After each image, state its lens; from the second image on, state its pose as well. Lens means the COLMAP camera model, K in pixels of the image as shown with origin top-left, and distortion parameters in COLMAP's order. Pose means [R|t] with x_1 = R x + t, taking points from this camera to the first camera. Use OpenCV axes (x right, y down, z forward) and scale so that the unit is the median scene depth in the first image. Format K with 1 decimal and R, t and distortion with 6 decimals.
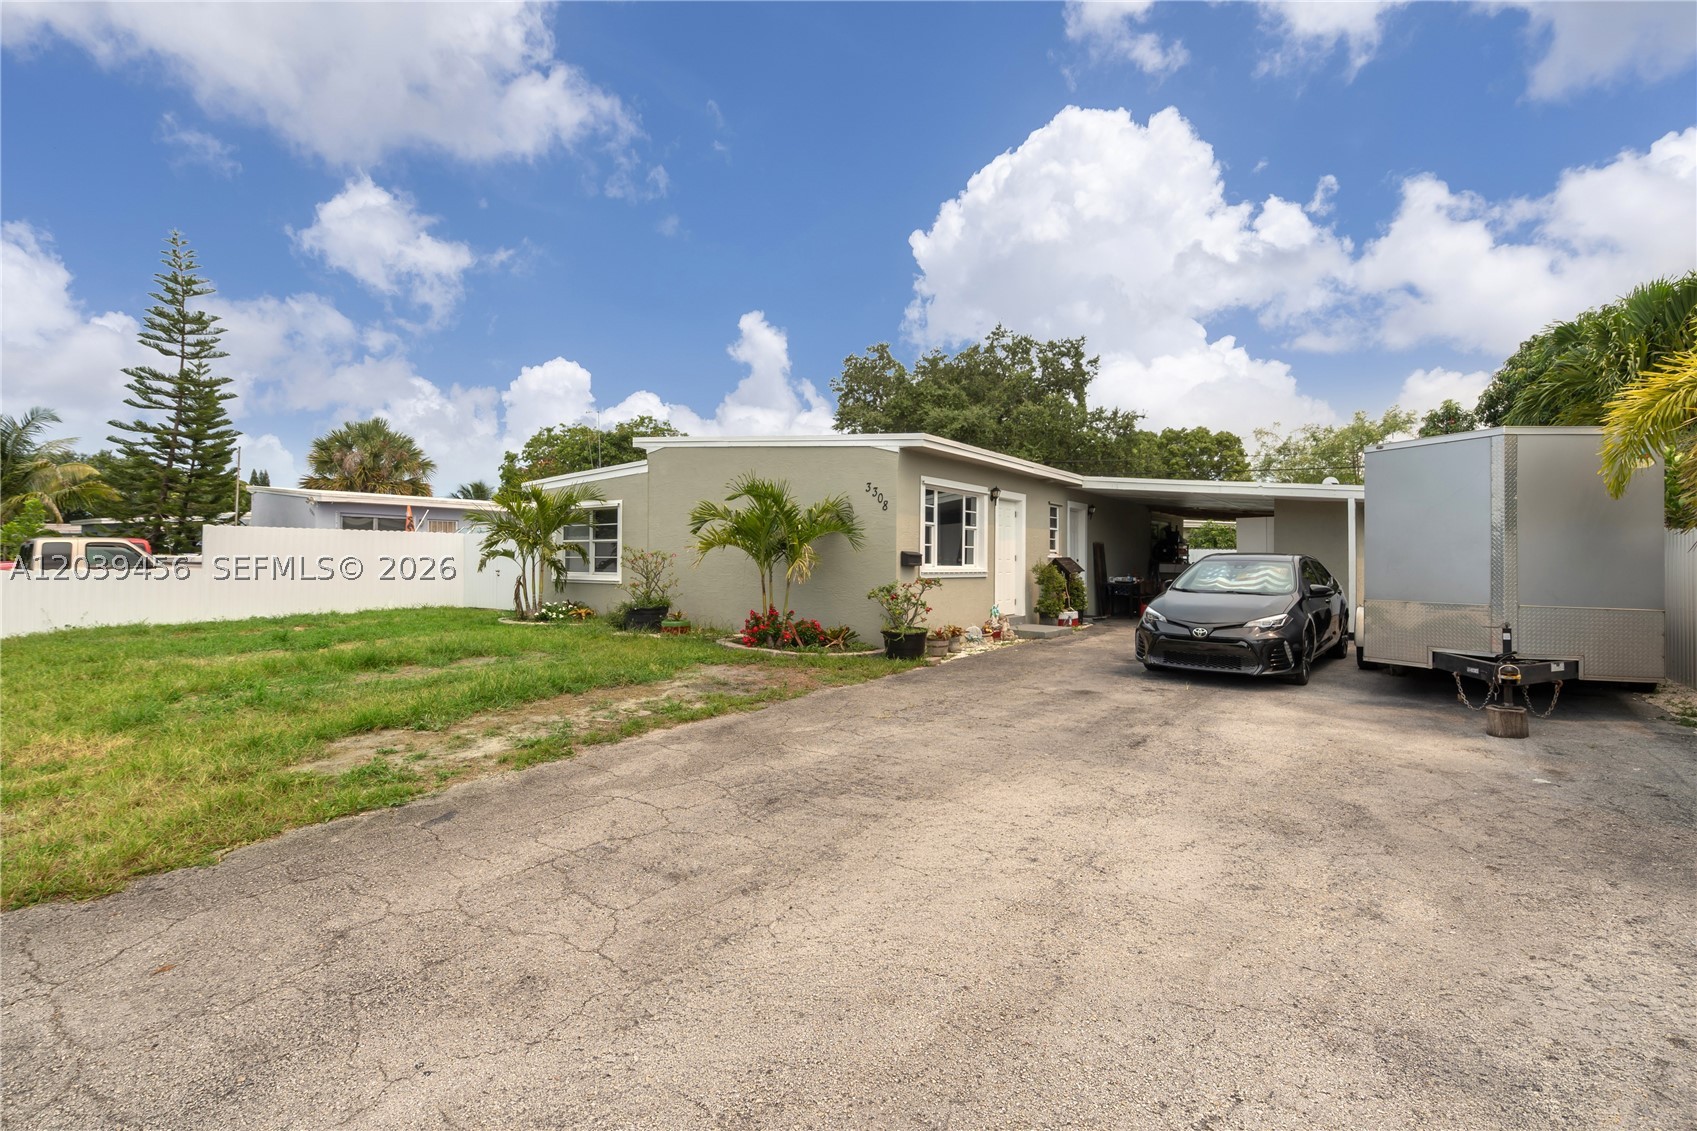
lens RADIAL K [[793.9, 0, 847.5], [0, 793.9, 565.0], [0, 0, 1]] dist [0.001604, 0.000103]
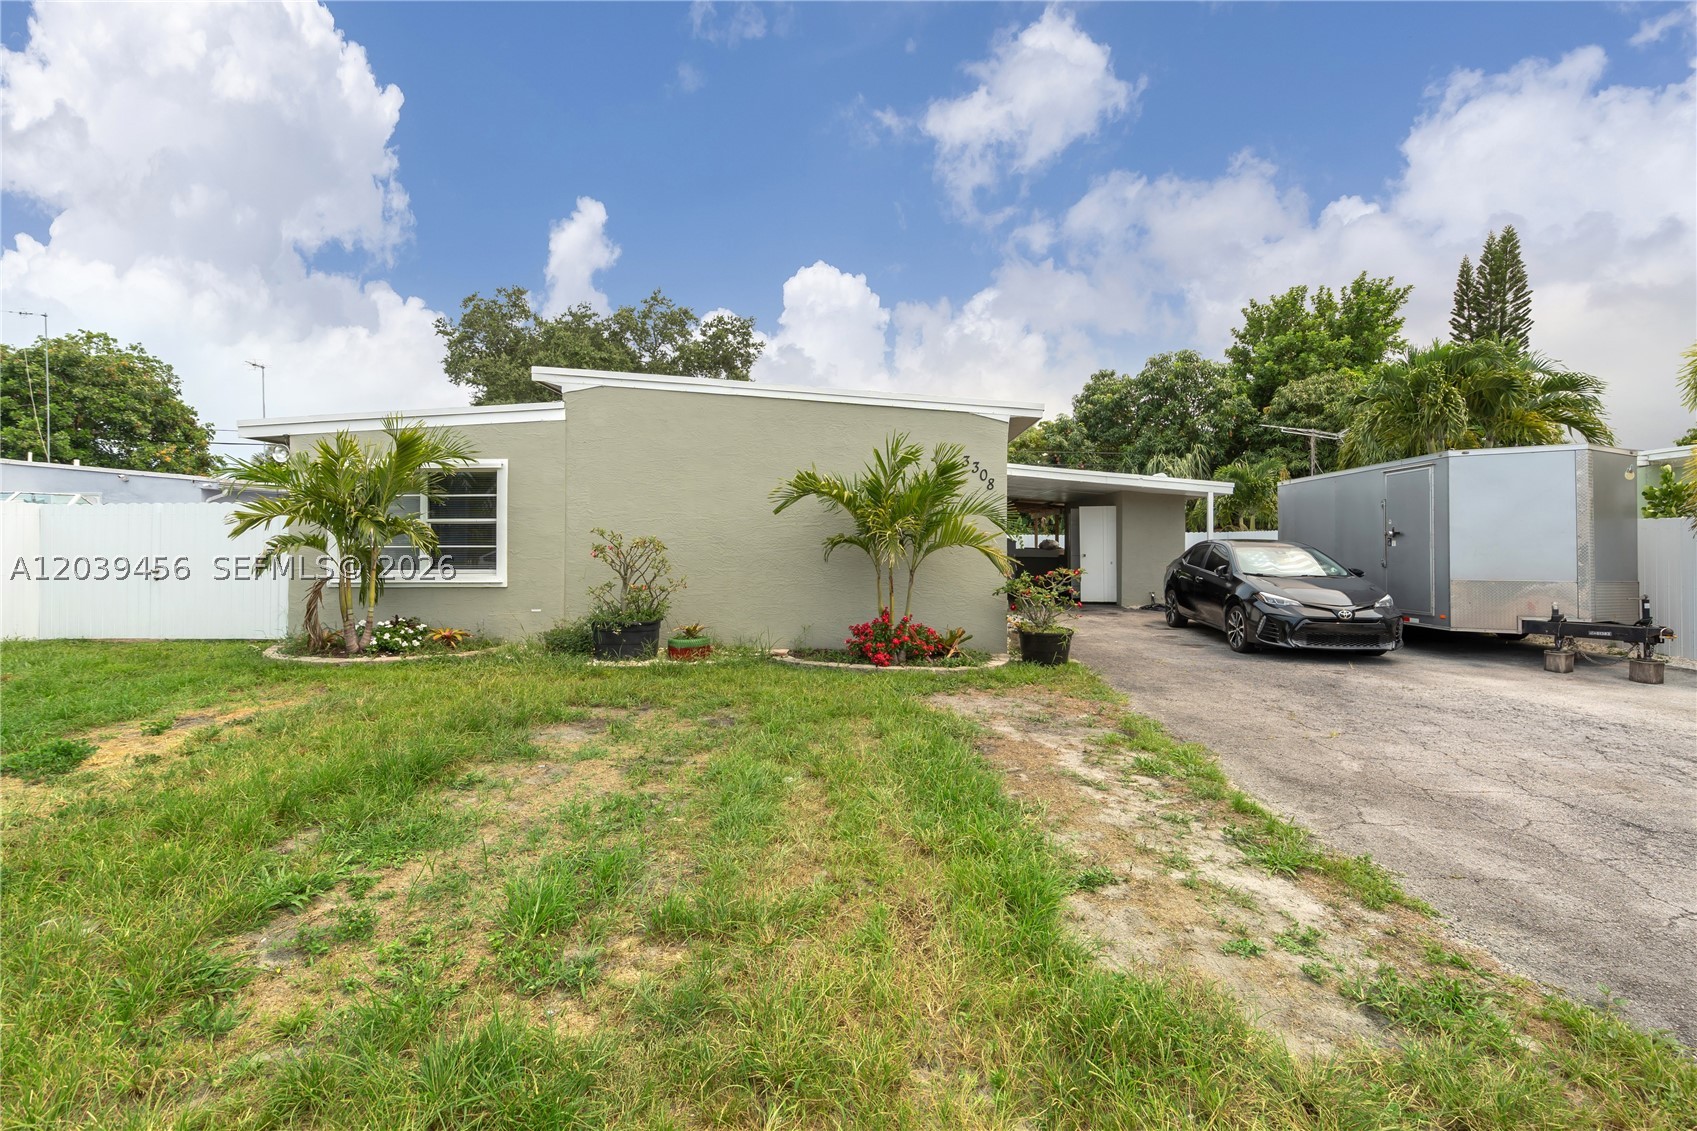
lens RADIAL K [[793.9, 0, 848.5], [0, 793.9, 558.4], [0, 0, 1]] dist [0.001604, 0.000103]
pose [[0.818317, -0.015803, 0.574550, -0.442354], [0.008128, 0.999840, 0.015923, -0.008300], [-0.574710, -0.008360, 0.818314, 0.306194]]
